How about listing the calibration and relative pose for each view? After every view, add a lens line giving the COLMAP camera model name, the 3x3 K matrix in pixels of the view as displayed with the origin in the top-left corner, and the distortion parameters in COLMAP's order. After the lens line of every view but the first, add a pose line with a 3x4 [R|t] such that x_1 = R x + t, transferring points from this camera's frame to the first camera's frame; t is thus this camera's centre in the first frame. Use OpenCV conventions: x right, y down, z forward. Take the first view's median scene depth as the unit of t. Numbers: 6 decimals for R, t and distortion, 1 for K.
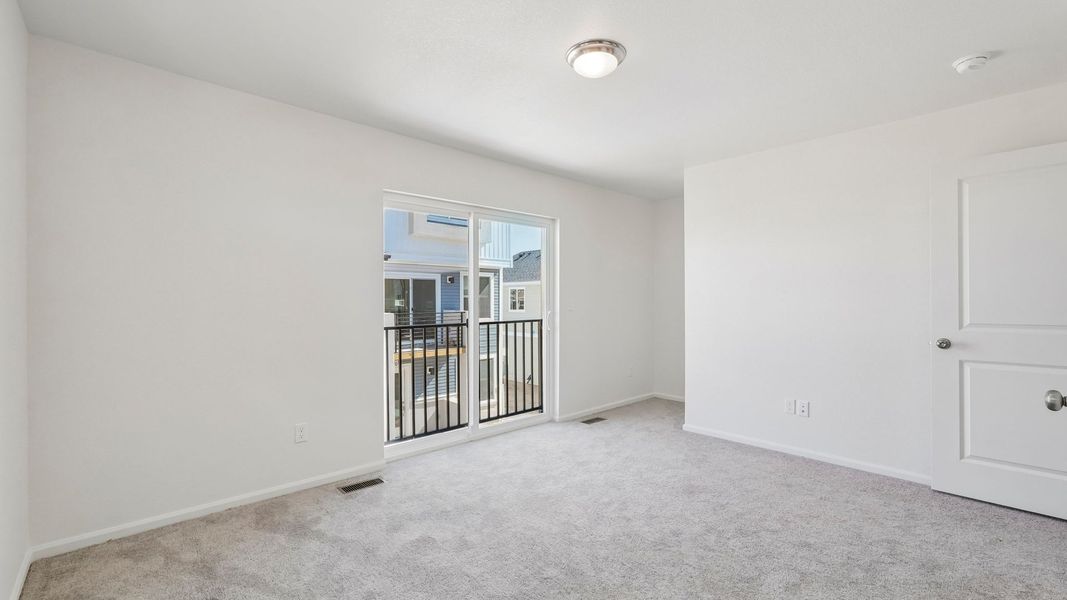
lens RADIAL K [[459.4, 0, 532.0], [0, 459.4, 297.8], [0, 0, 1]] dist [-0.002054, 0.000298]
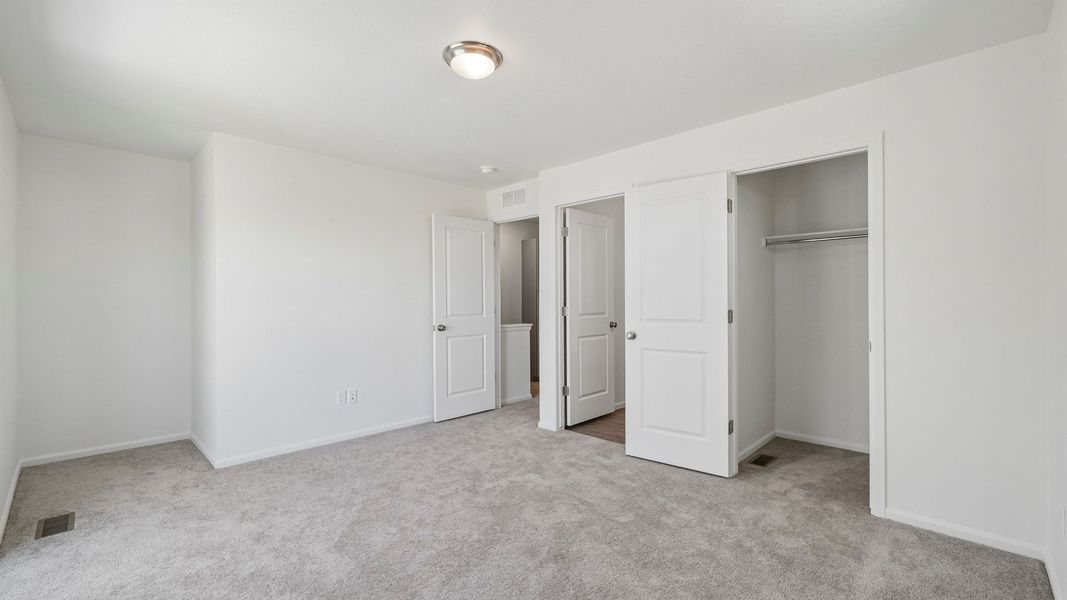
lens RADIAL K [[459.4, 0, 539.1], [0, 459.4, 301.2], [0, 0, 1]] dist [-0.002054, 0.000298]
pose [[-0.053684, -0.003850, 0.998551, -0.568775], [0.001608, 0.999991, 0.003942, 0.000949], [-0.998557, 0.001817, -0.053677, 0.592137]]
